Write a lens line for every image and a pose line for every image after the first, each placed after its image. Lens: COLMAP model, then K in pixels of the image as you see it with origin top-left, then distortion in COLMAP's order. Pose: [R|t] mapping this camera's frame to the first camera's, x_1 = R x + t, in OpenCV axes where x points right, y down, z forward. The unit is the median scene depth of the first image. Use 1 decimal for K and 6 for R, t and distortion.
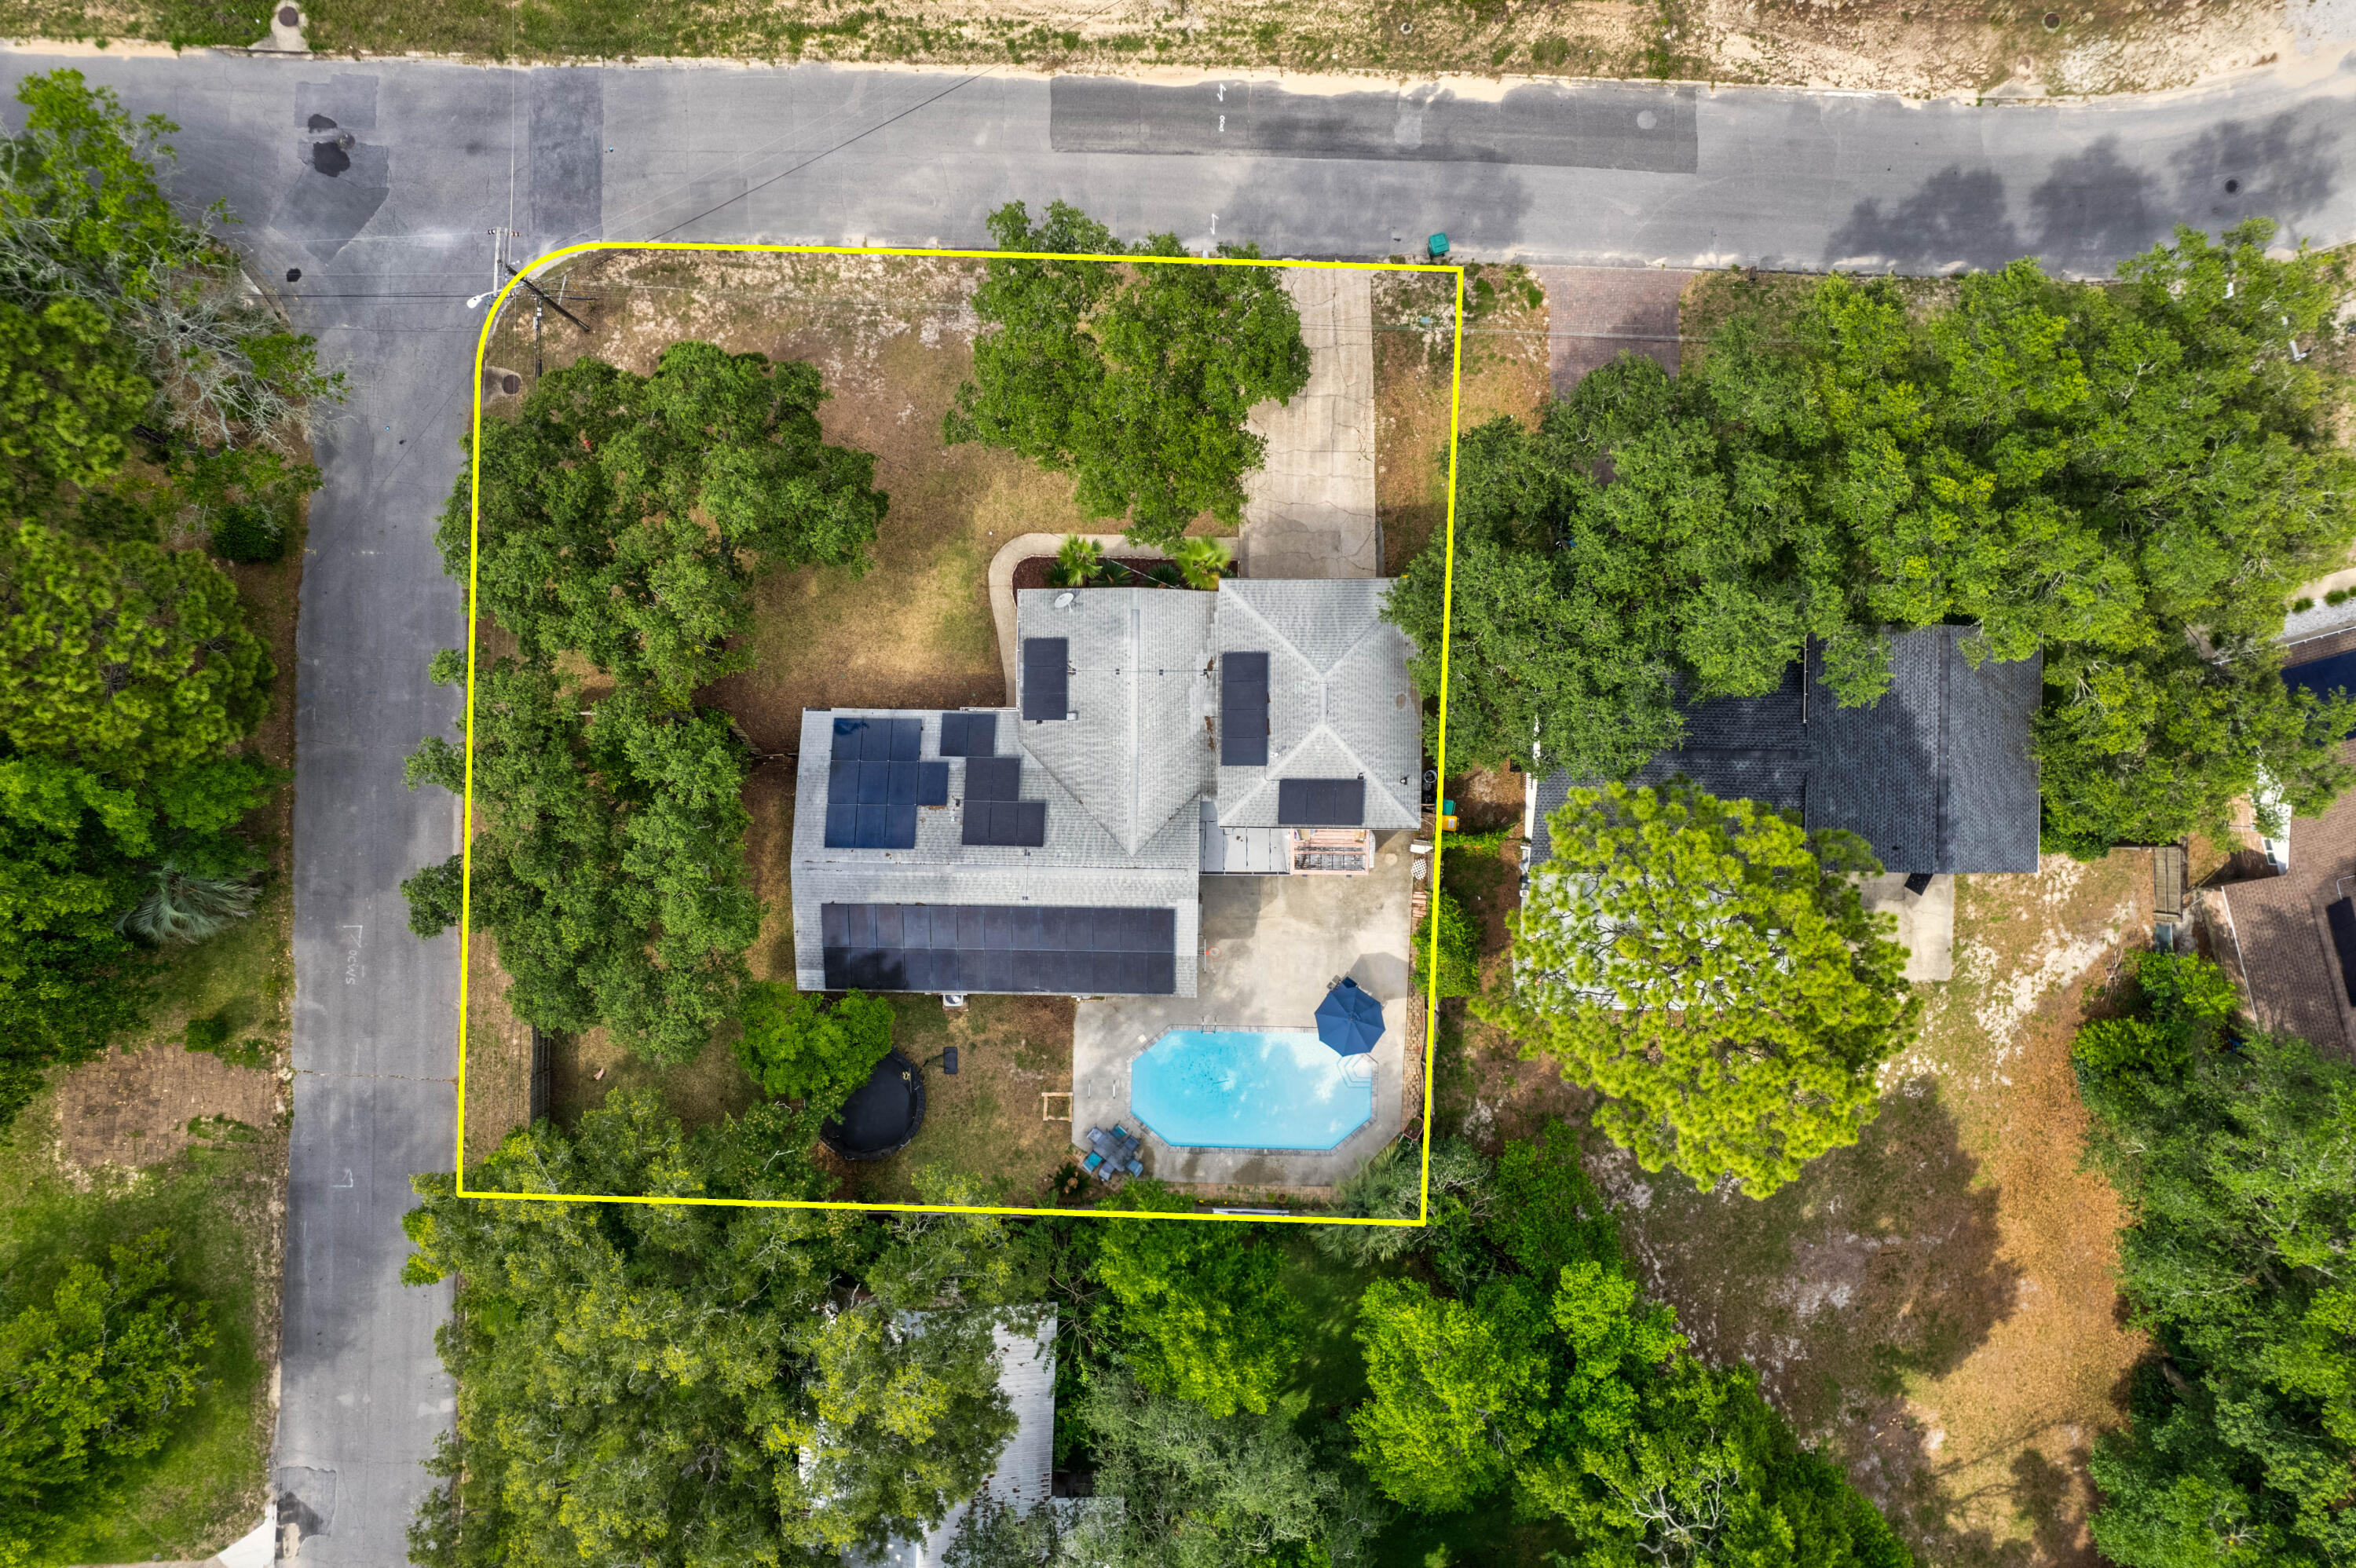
lens RADIAL K [[1507.6, 0, 1188.2], [0, 1507.6, 790.5], [0, 0, 1]] dist [-0.074285, 0.064167]
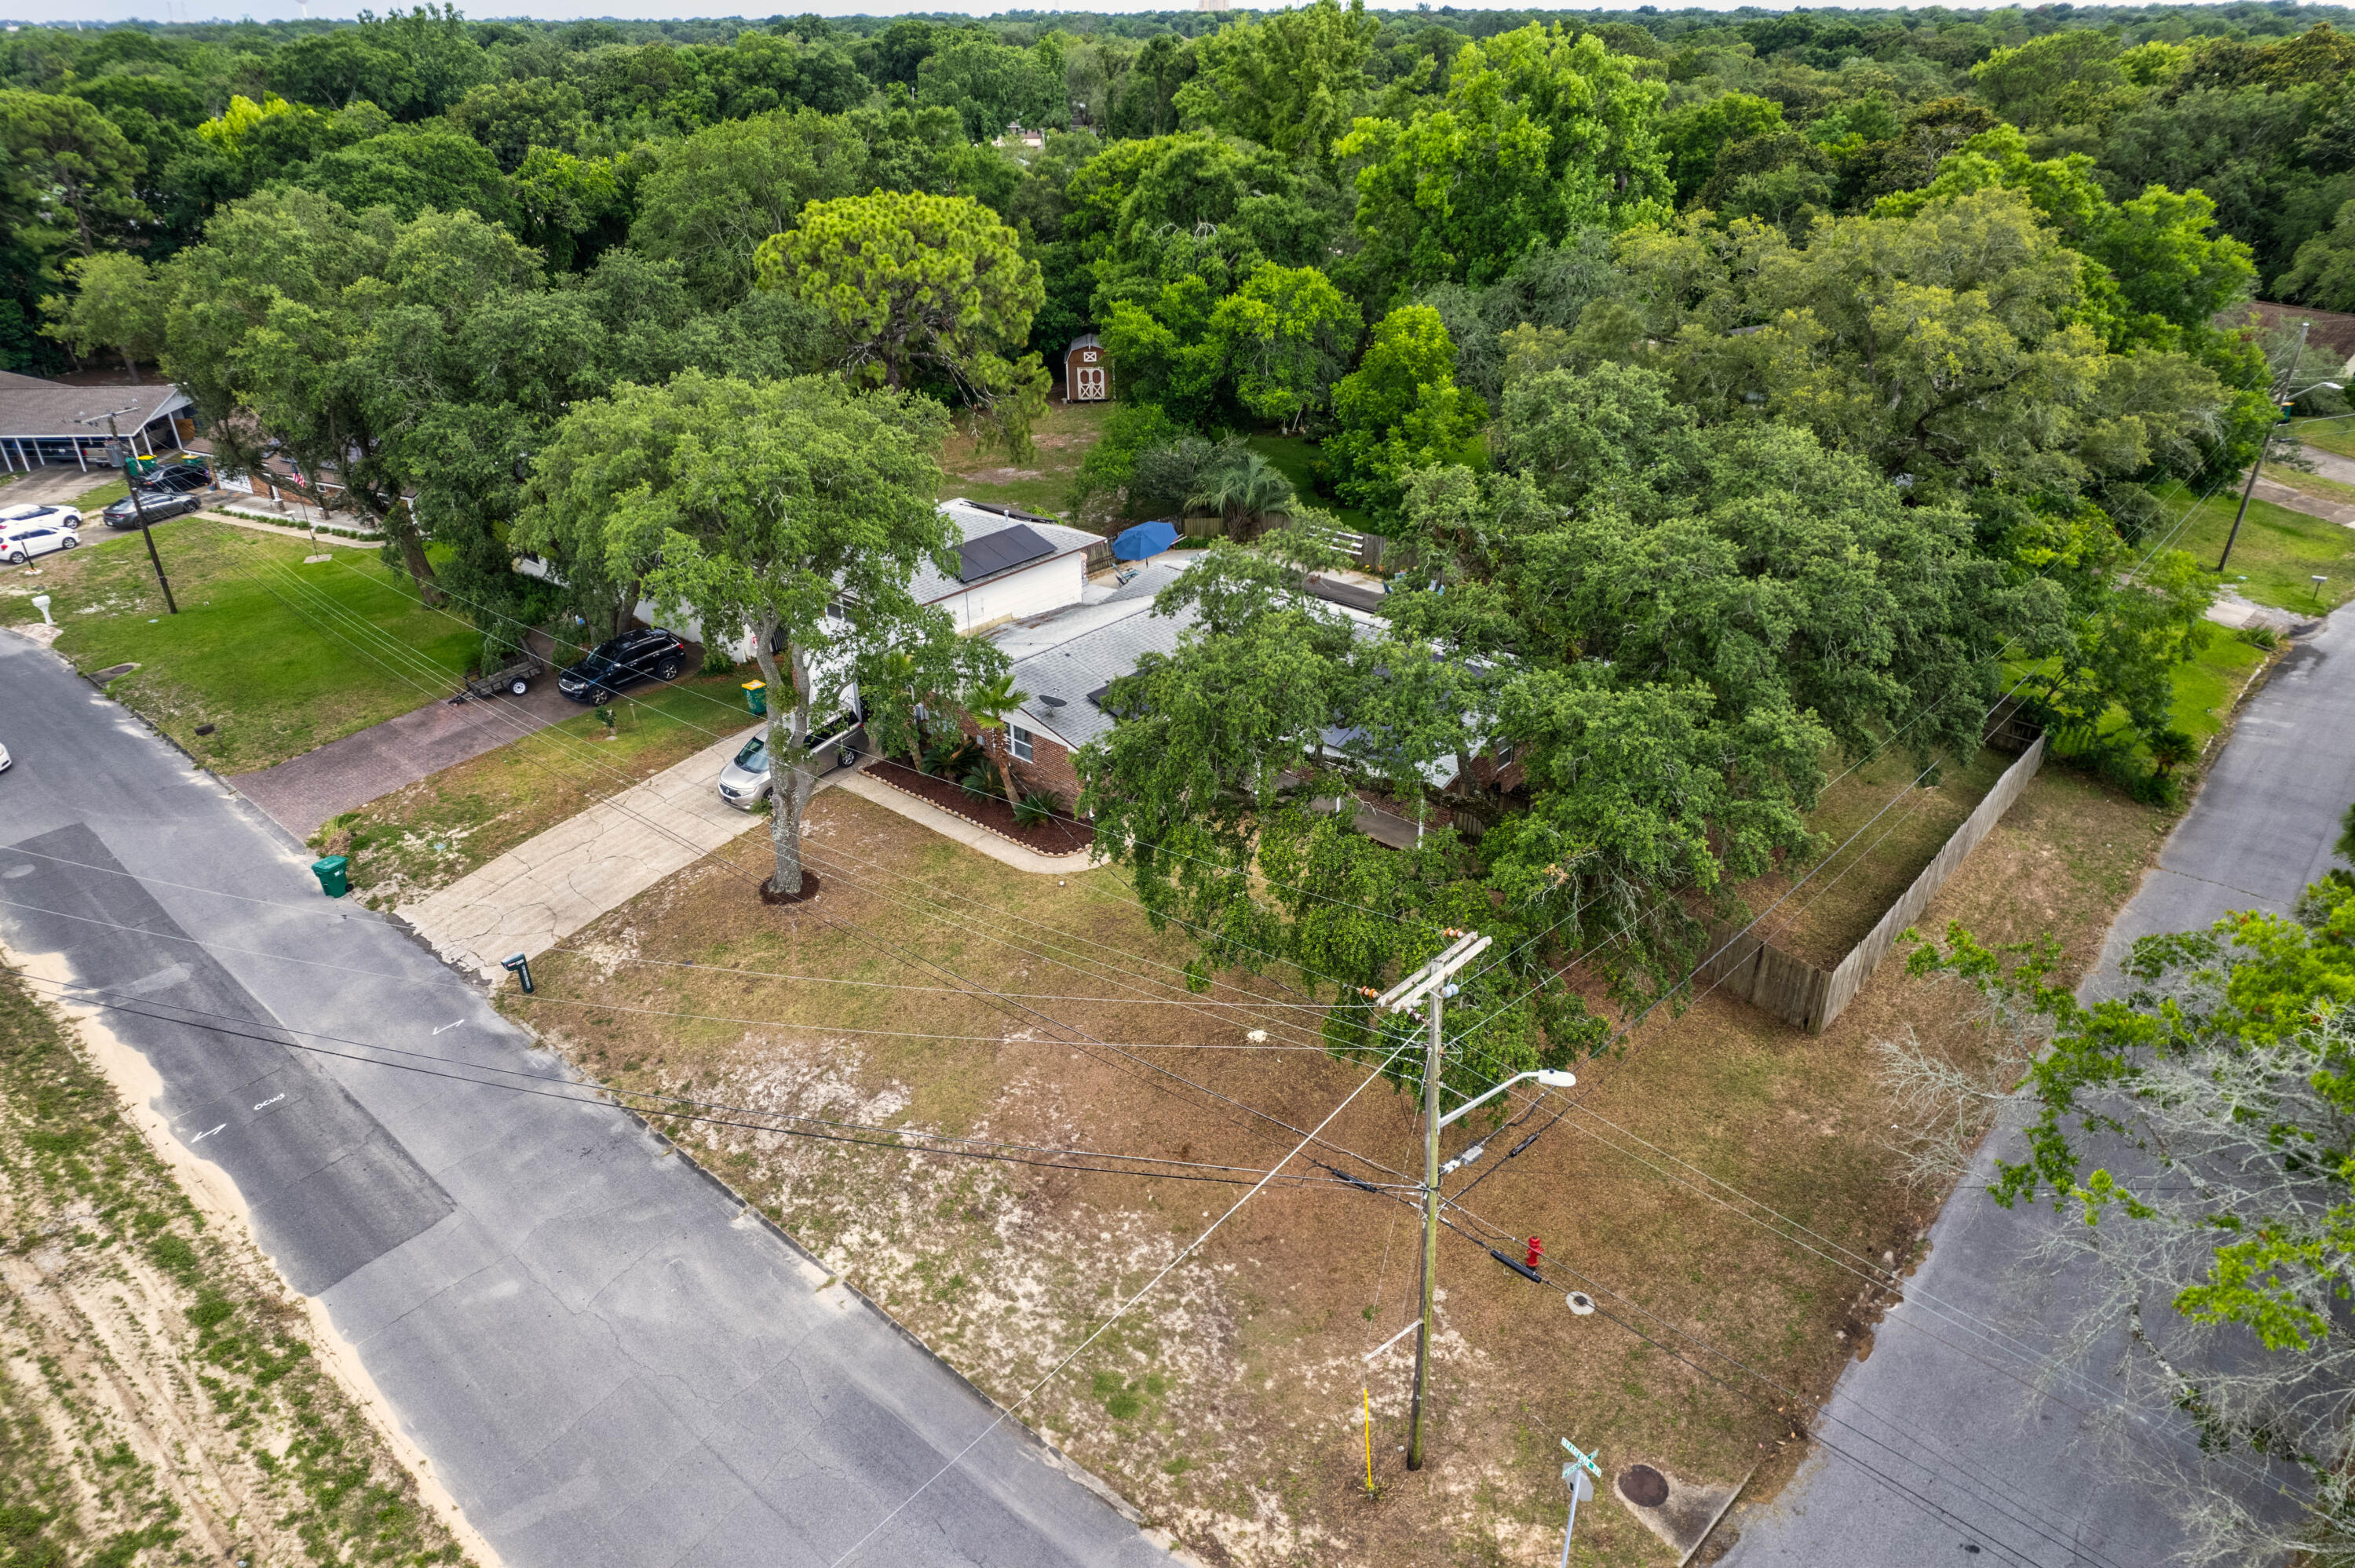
lens RADIAL K [[1505.7, 0, 1183.3], [0, 1505.7, 788.8], [0, 0, 1]] dist [-0.073656, 0.064935]
pose [[-0.761460, -0.299406, 0.574921, -0.536400], [0.648161, -0.362738, 0.669558, -0.560085], [0.008076, 0.882483, 0.470274, 0.637357]]
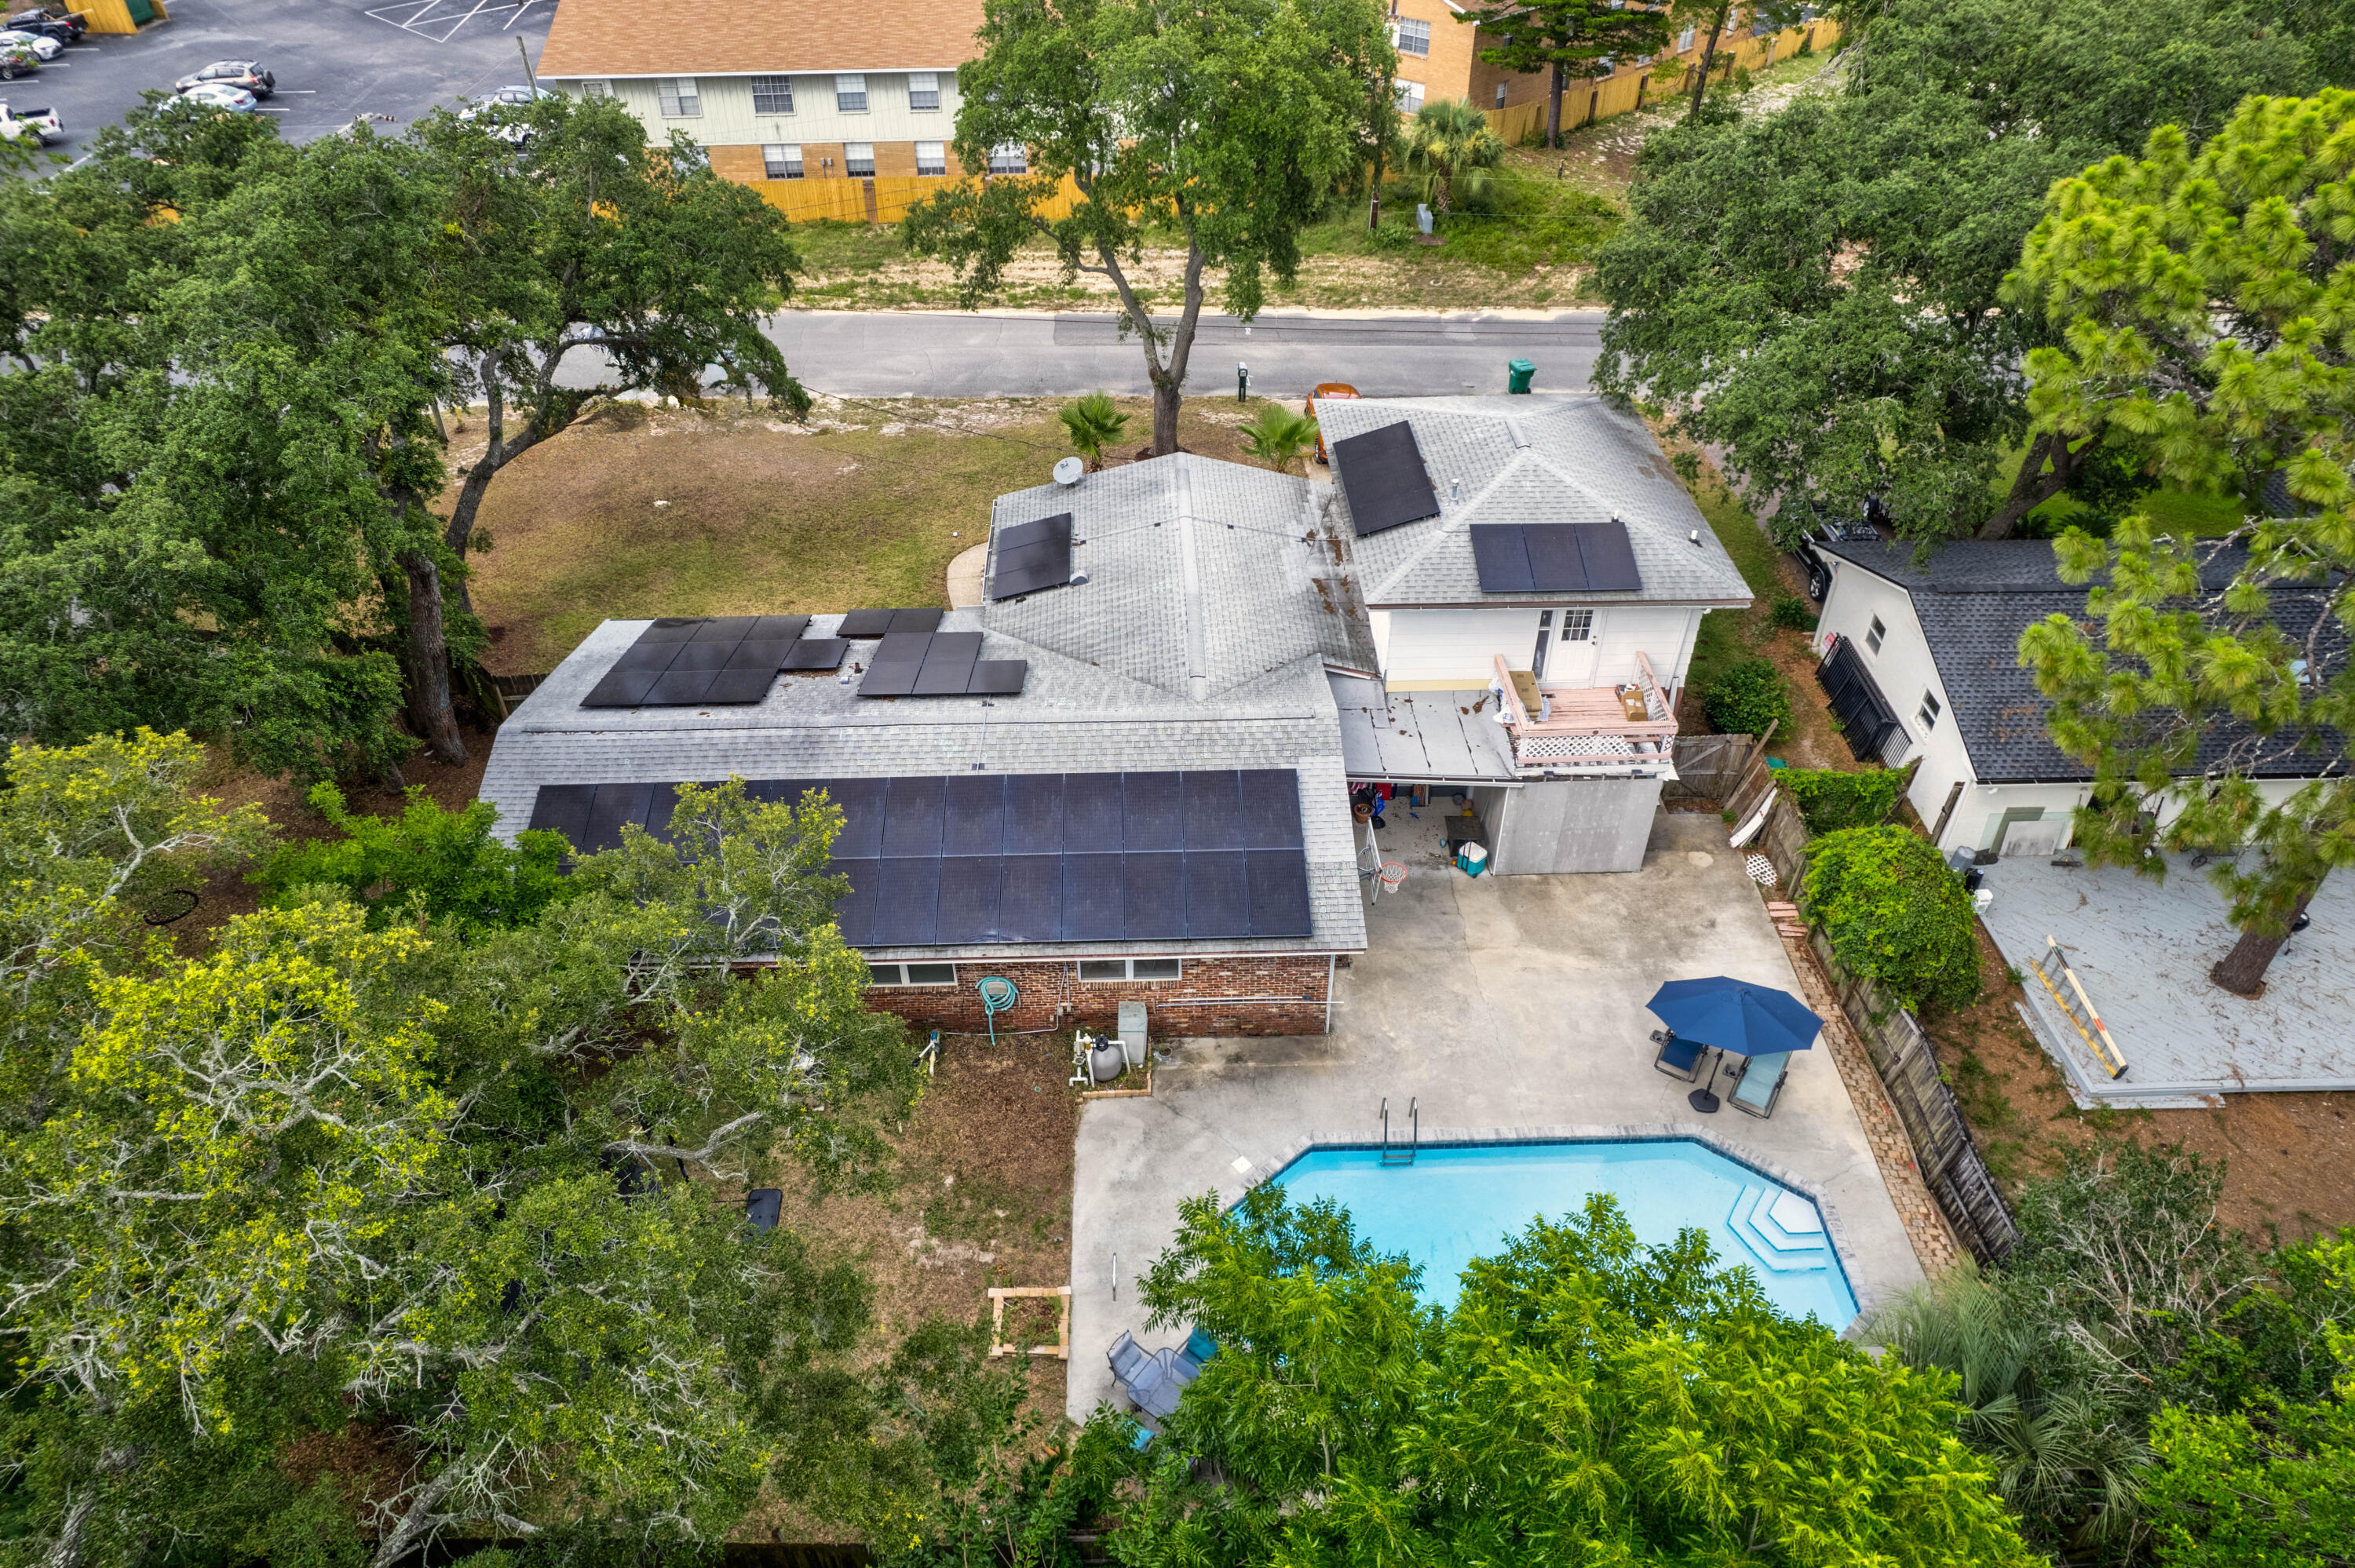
lens RADIAL K [[1506.9, 0, 1187.7], [0, 1506.9, 790.5], [0, 0, 1]] dist [-0.074285, 0.064167]
pose [[0.998661, -0.036216, 0.036928, -0.056324], [0.051473, 0.625754, -0.778321, 0.414935], [0.005080, 0.779180, 0.626780, 0.661600]]
